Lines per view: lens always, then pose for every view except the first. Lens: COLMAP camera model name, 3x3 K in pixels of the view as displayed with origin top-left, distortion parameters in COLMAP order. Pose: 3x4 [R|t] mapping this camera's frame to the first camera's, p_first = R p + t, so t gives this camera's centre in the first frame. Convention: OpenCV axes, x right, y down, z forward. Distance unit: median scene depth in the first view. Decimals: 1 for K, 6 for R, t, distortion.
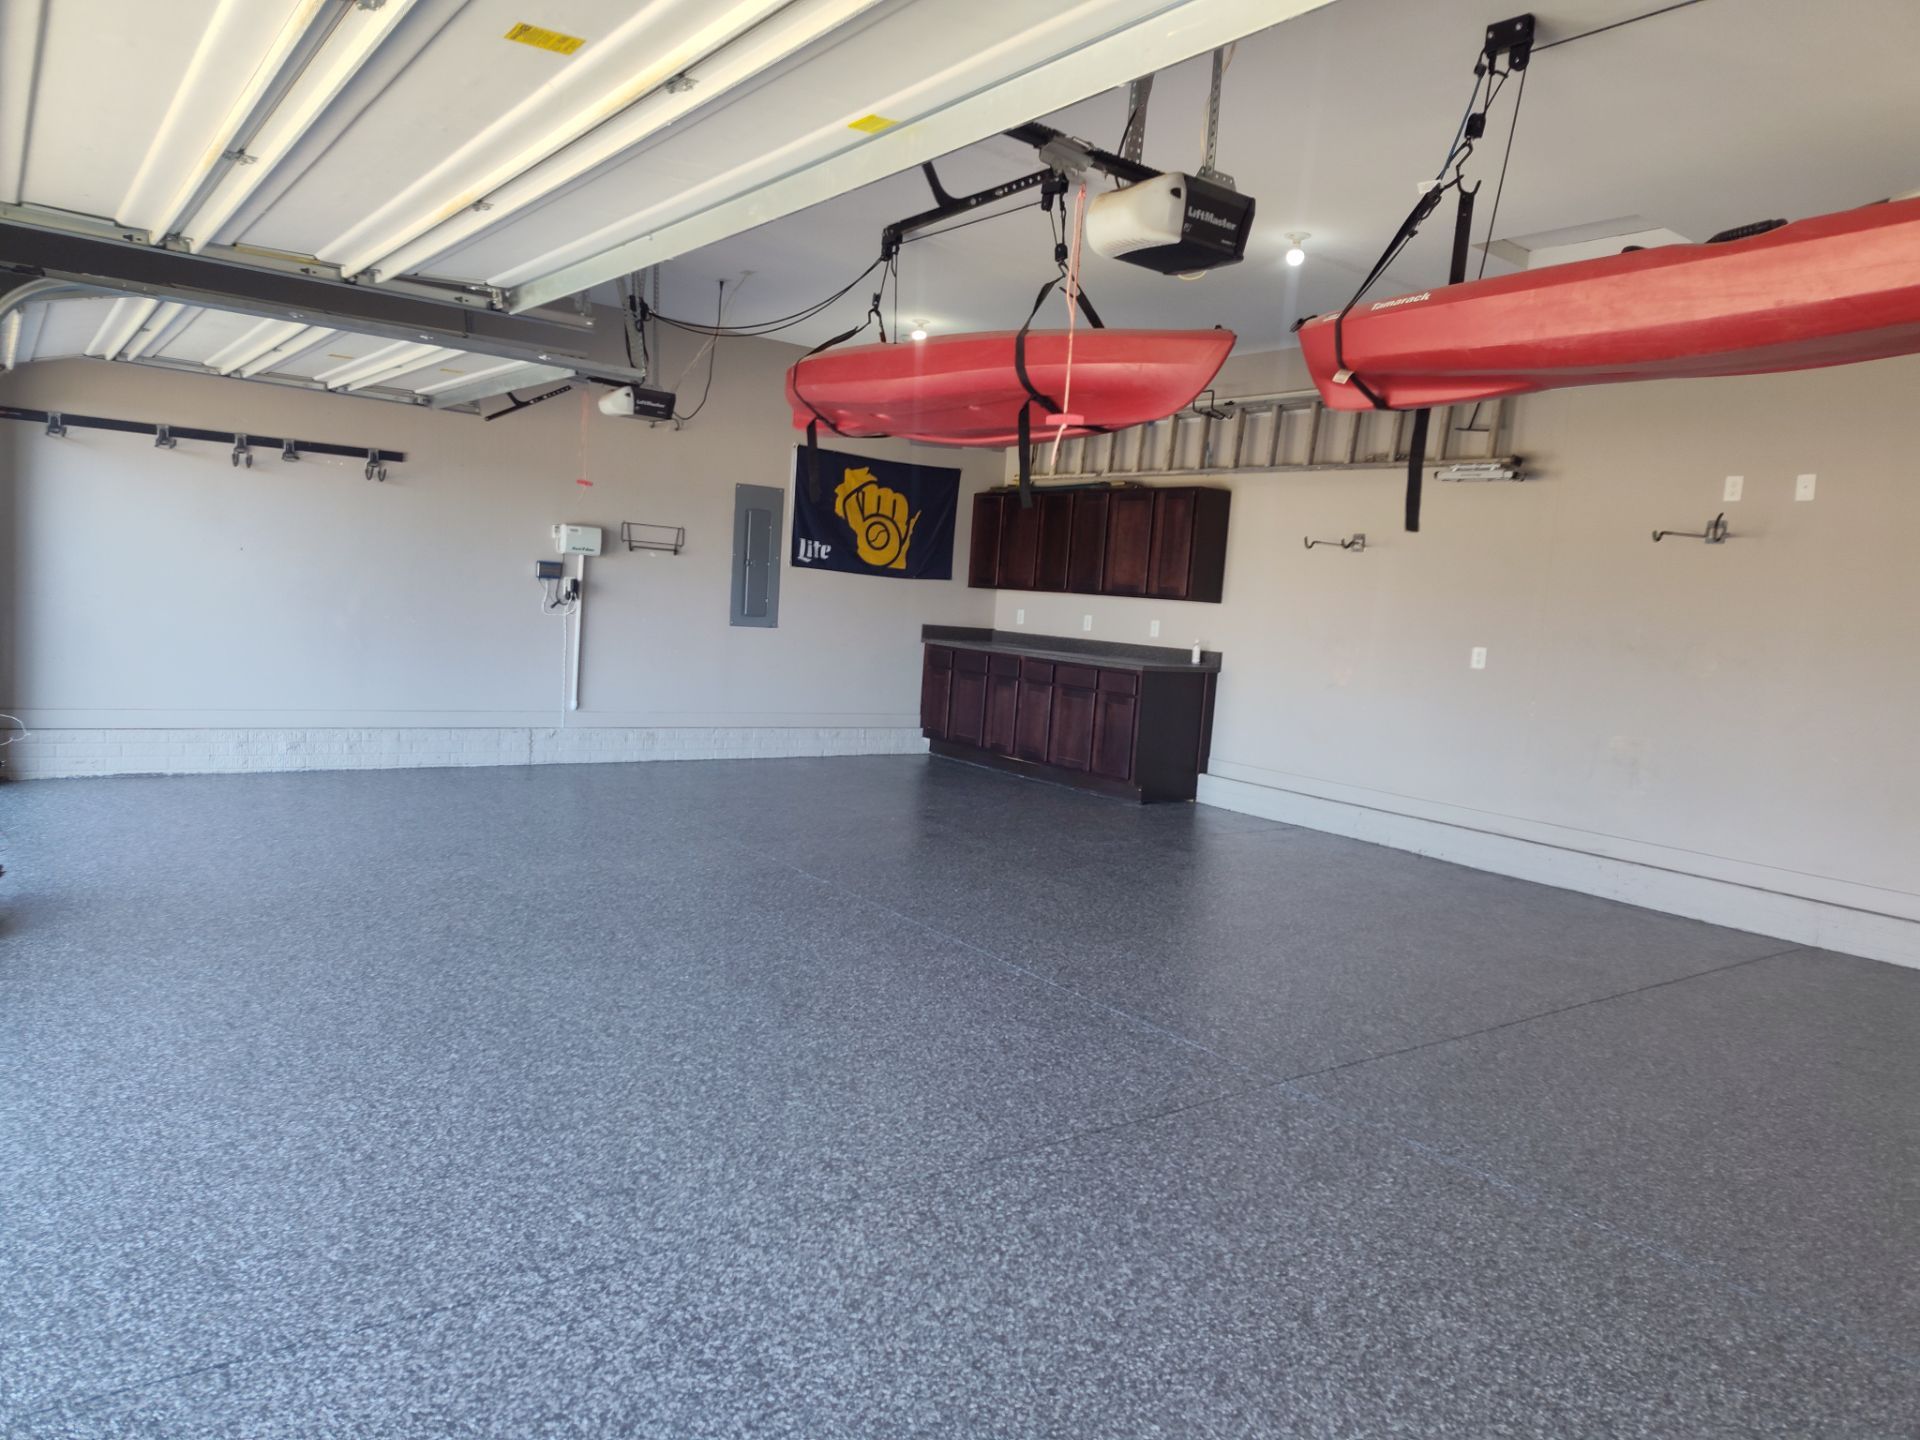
lens RADIAL K [[1307.7, 0, 955.3], [0, 1307.7, 714.6], [0, 0, 1]] dist [0.054115, -0.058061]
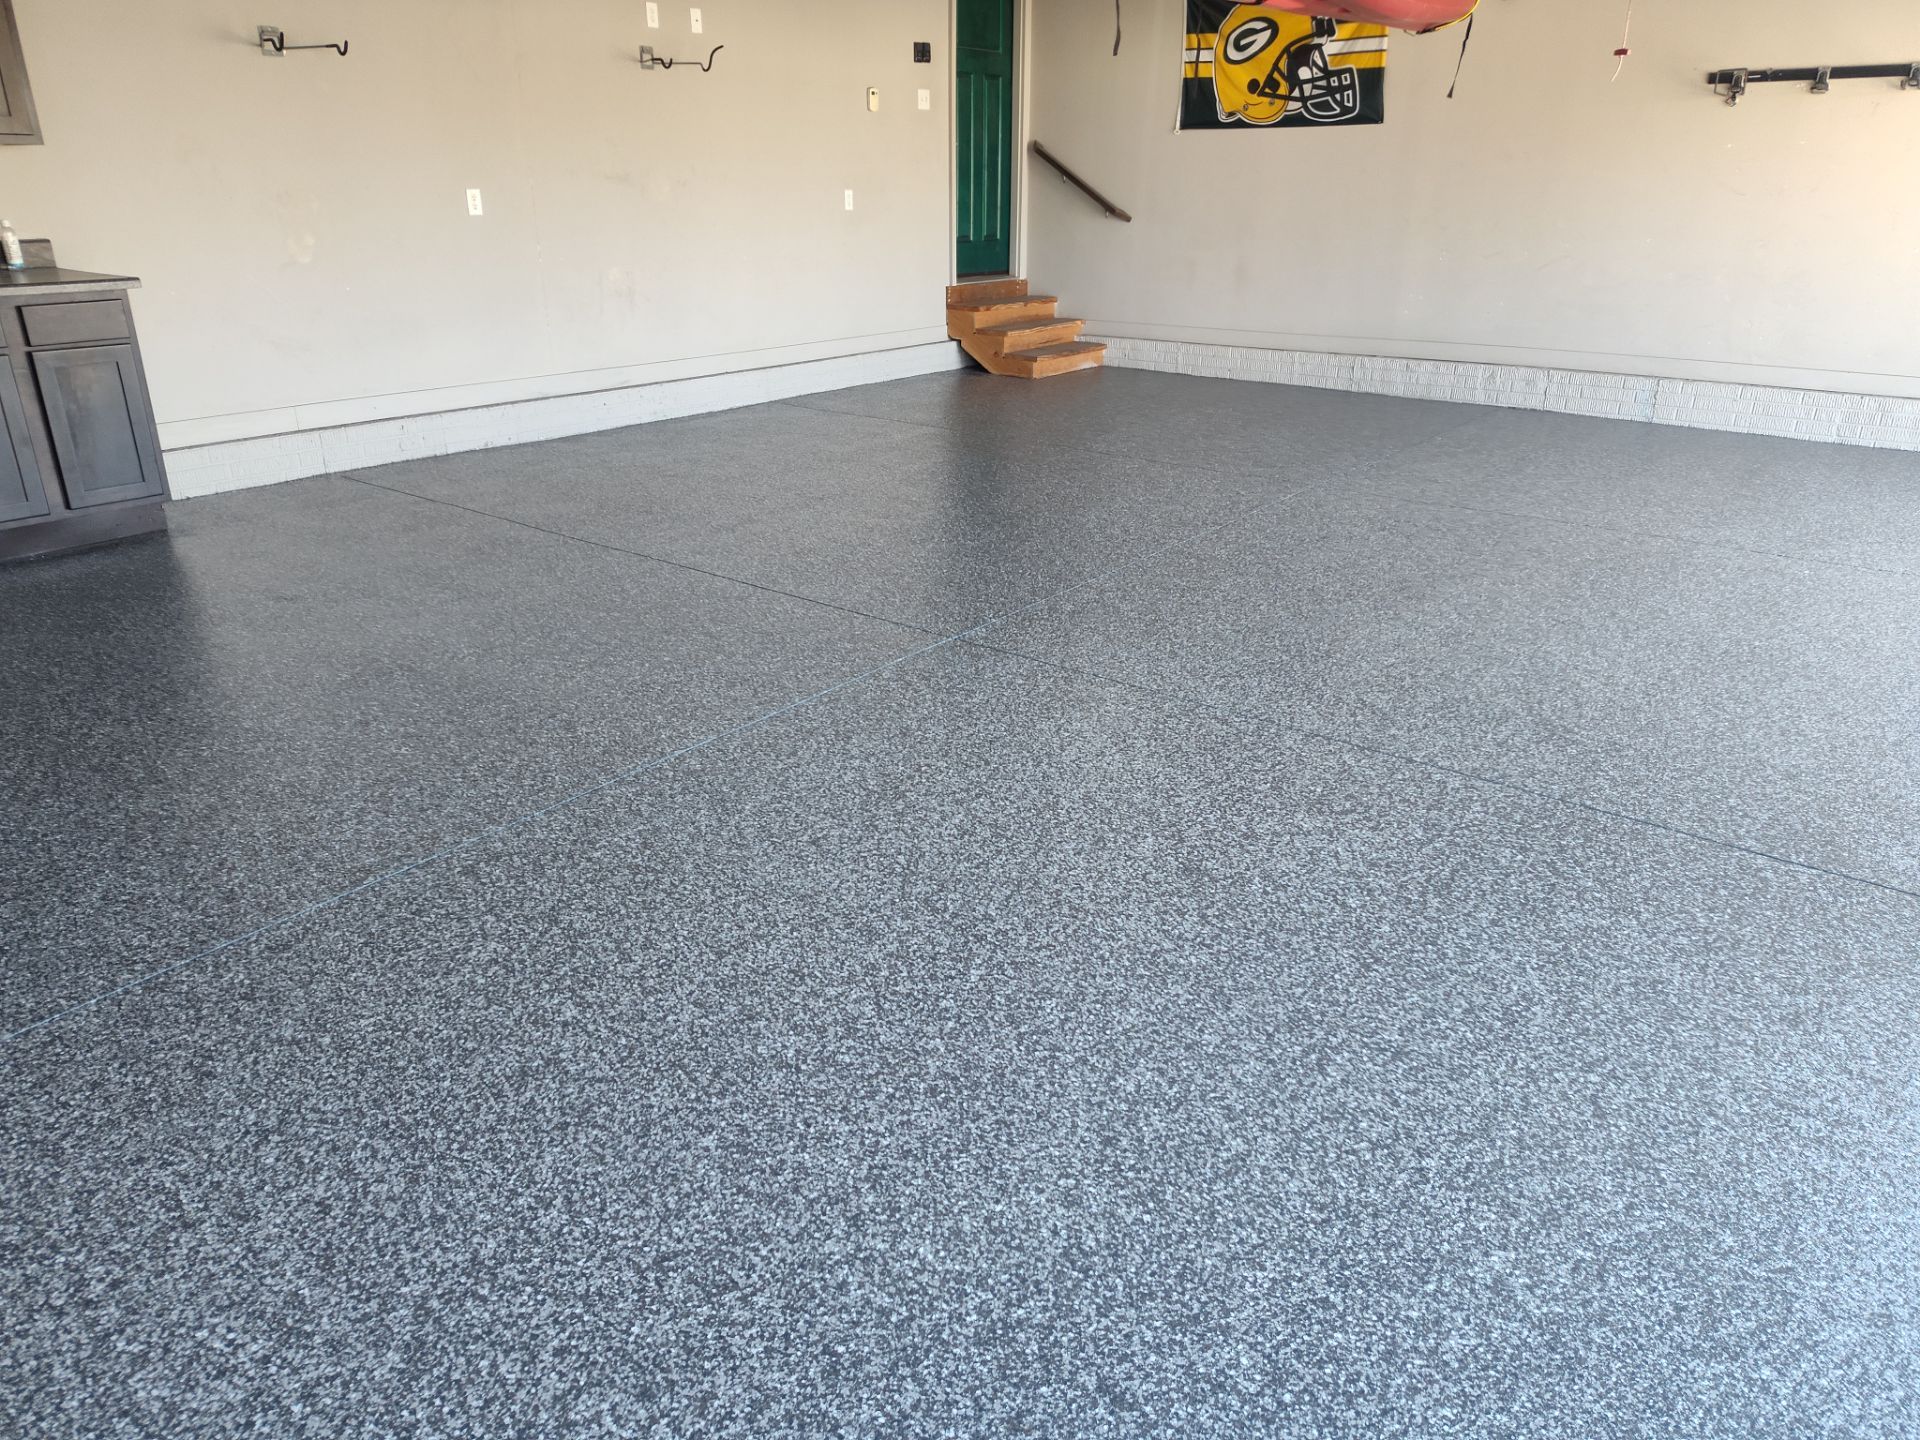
lens RADIAL K [[1307.7, 0, 961.1], [0, 1307.7, 710.6], [0, 0, 1]] dist [0.054115, -0.058061]
pose [[-0.295516, -0.424573, 0.855808, -0.586825], [0.061096, 0.885585, 0.460442, -0.128343], [-0.953382, 0.188354, -0.235765, 0.964610]]
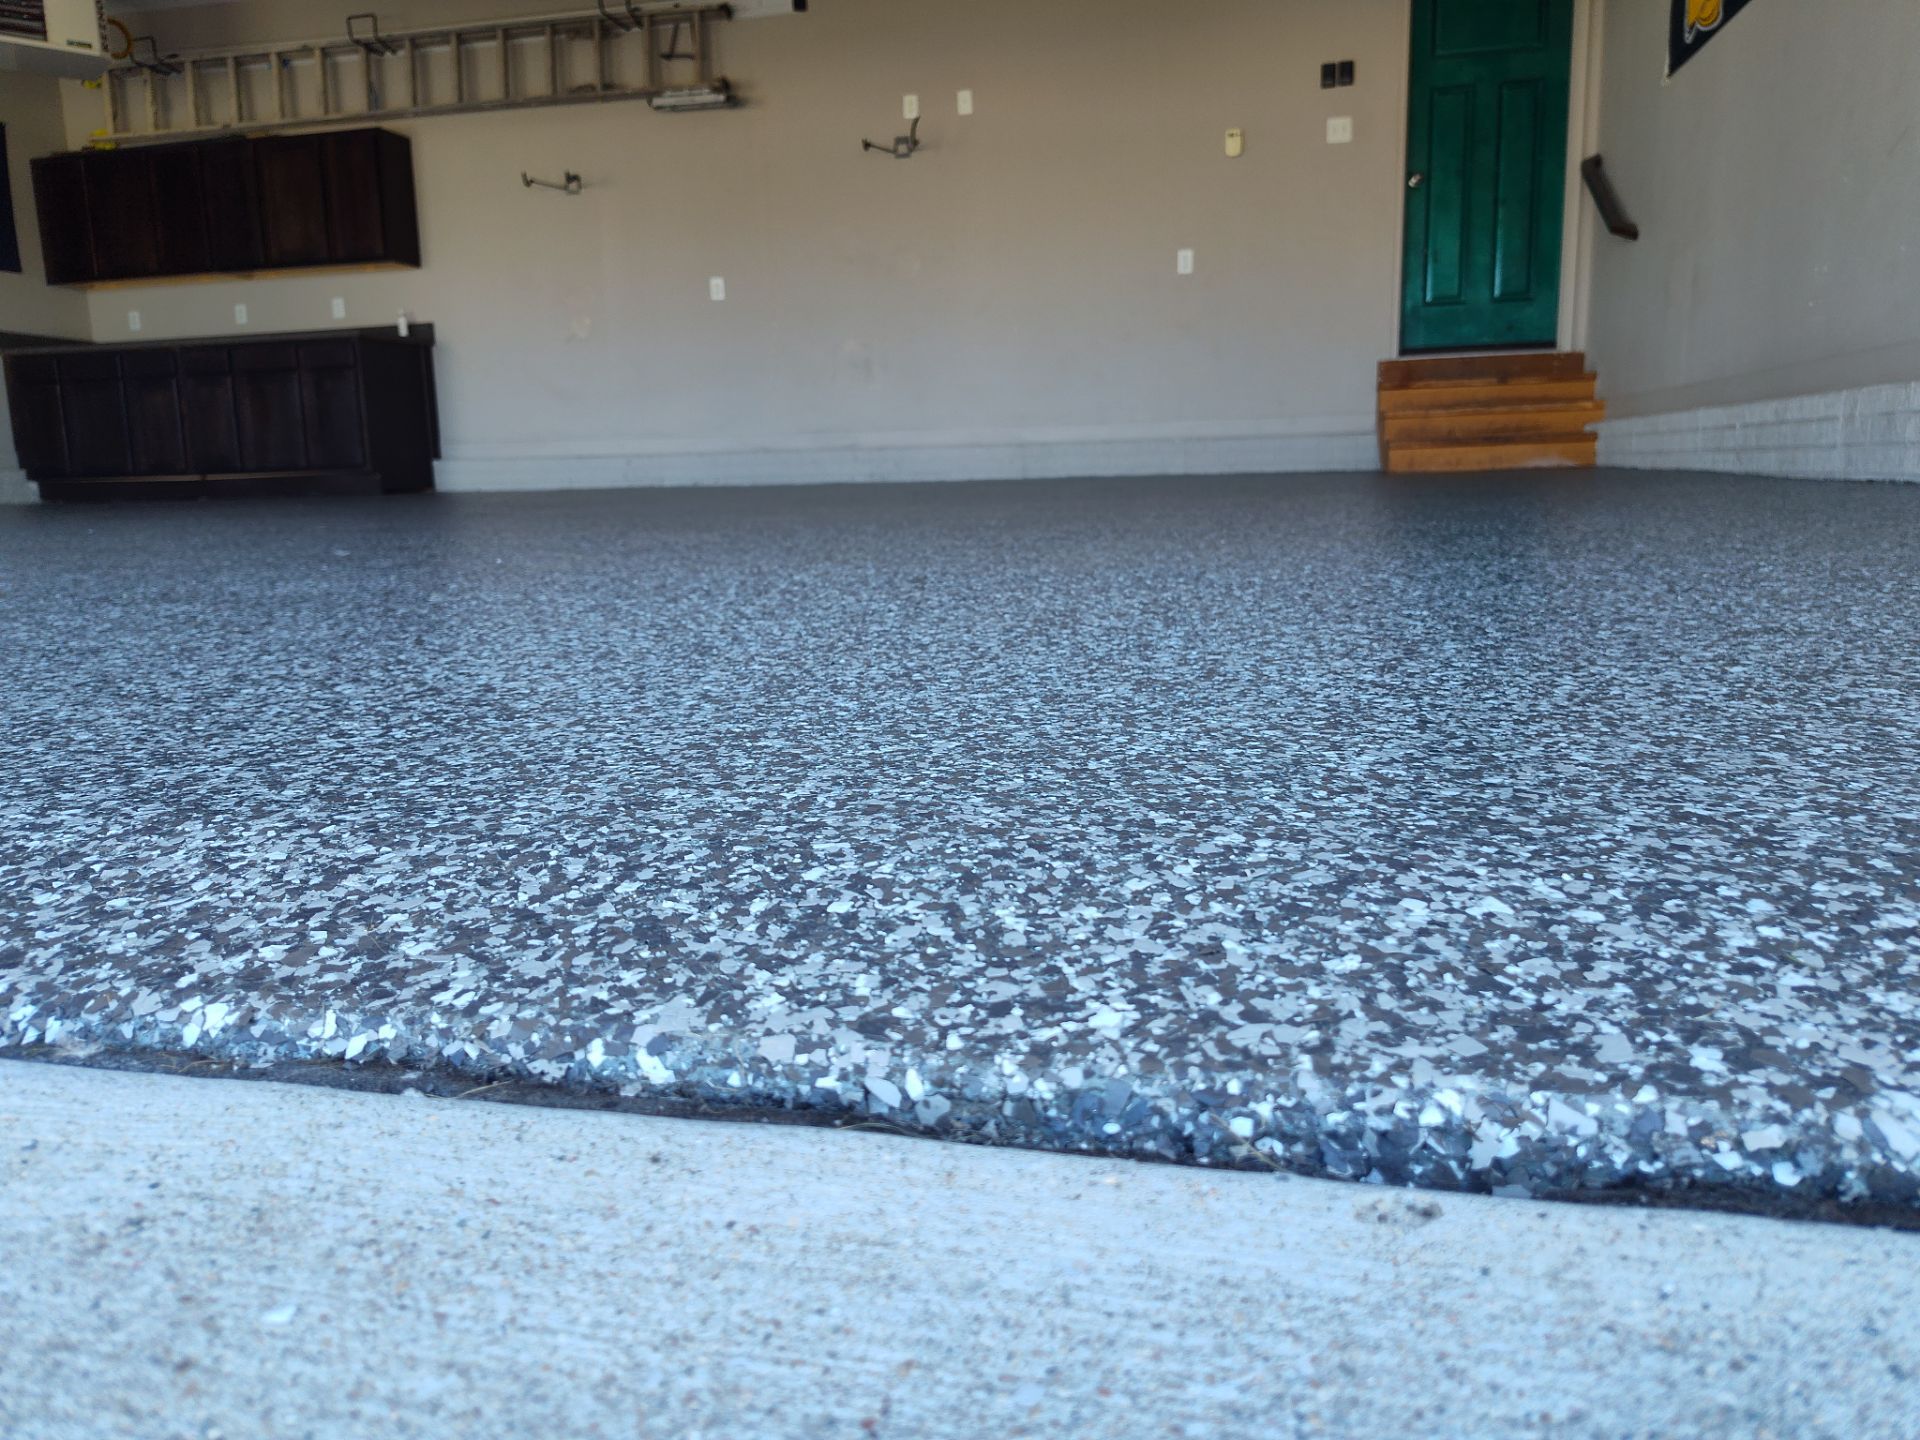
lens RADIAL K [[1307.7, 0, 967.3], [0, 1307.7, 708.1], [0, 0, 1]] dist [0.054115, -0.058061]
pose [[0.741824, -0.203901, 0.638844, -0.201327], [0.139079, 0.978720, 0.150881, 0.155944], [-0.656014, -0.023077, 0.754396, 0.058113]]
